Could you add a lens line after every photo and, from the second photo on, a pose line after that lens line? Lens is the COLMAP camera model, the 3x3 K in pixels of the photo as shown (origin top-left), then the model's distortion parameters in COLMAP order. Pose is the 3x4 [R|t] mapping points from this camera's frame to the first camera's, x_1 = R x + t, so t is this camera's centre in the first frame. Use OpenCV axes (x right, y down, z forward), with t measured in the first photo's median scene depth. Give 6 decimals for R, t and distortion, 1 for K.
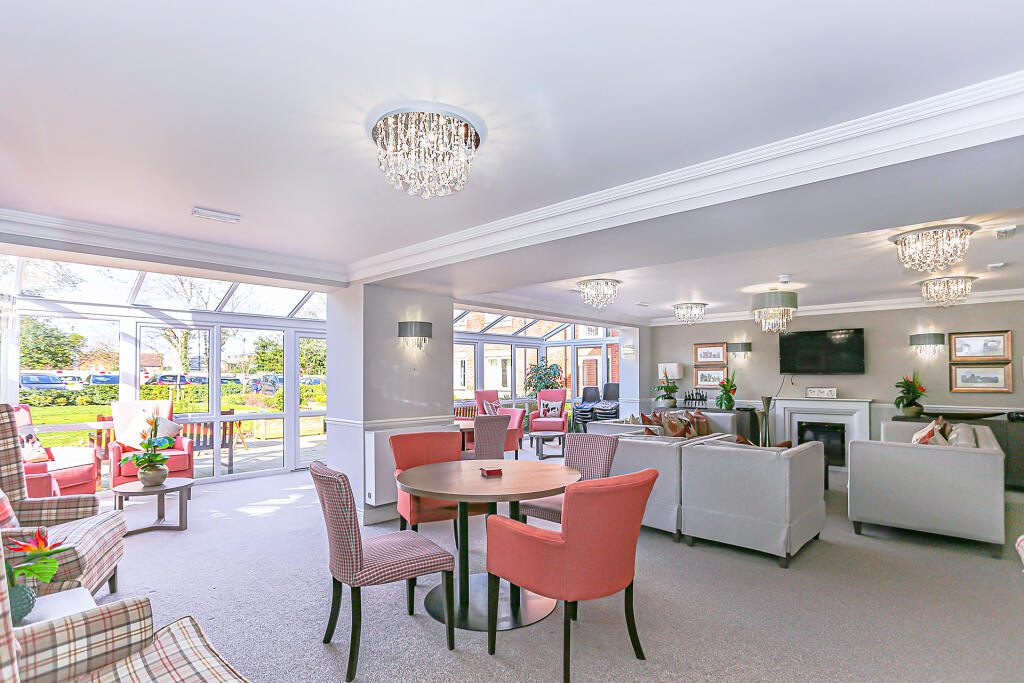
lens RADIAL K [[493.5, 0, 513.9], [0, 493.5, 366.1], [0, 0, 1]] dist [0.000976, 0.000360]
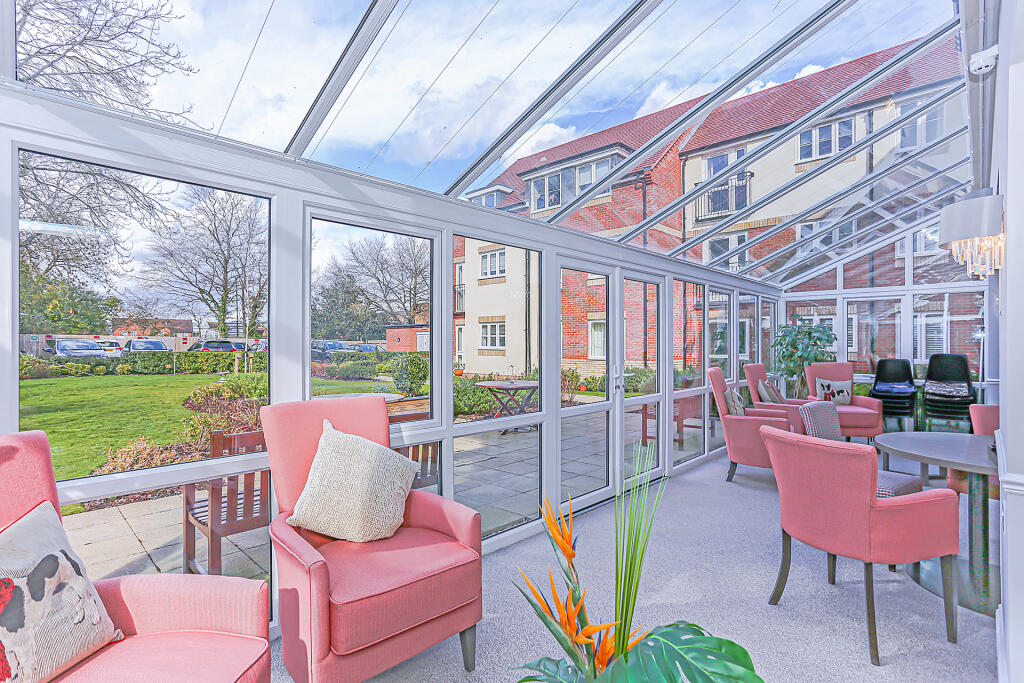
lens RADIAL K [[494.1, 0, 512.0], [0, 494.1, 341.5], [0, 0, 1]] dist [-0.001383, -0.000364]
pose [[0.999131, 0.003021, -0.041575, -0.145911], [-0.002352, 0.999867, 0.016133, 0.004691], [0.041619, -0.016021, 0.999005, 0.151590]]
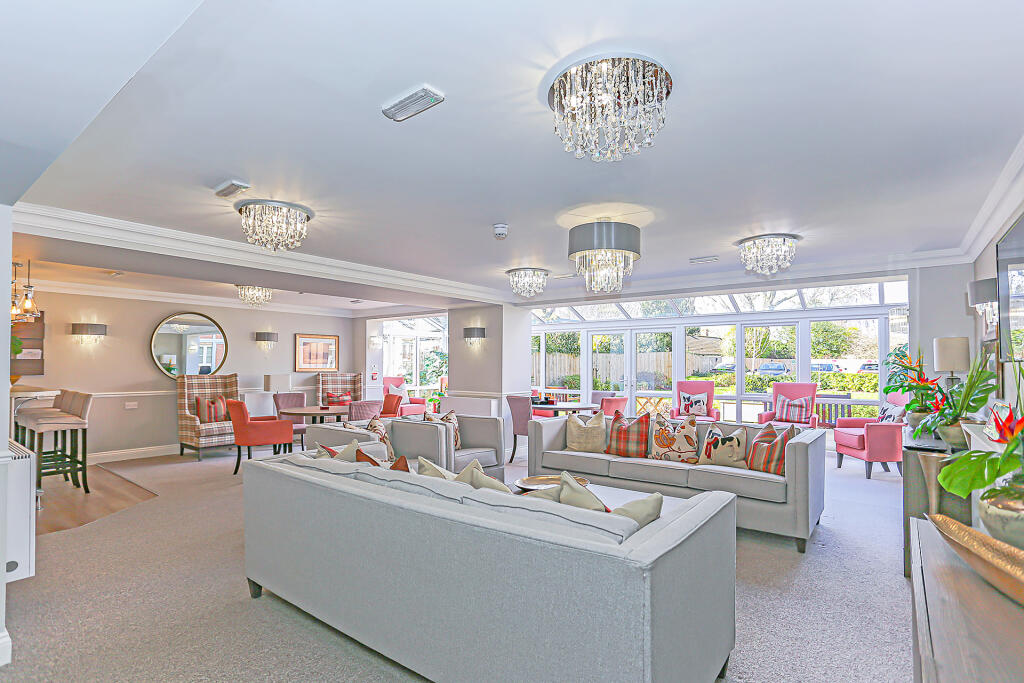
lens RADIAL K [[493.5, 0, 513.9], [0, 493.5, 366.1], [0, 0, 1]] dist [0.000976, 0.000360]
pose [[0.076194, 0.004124, -0.997084, 0.392627], [0.019503, 0.999794, 0.005626, 0.006543], [0.996902, -0.019875, 0.076098, 0.295355]]
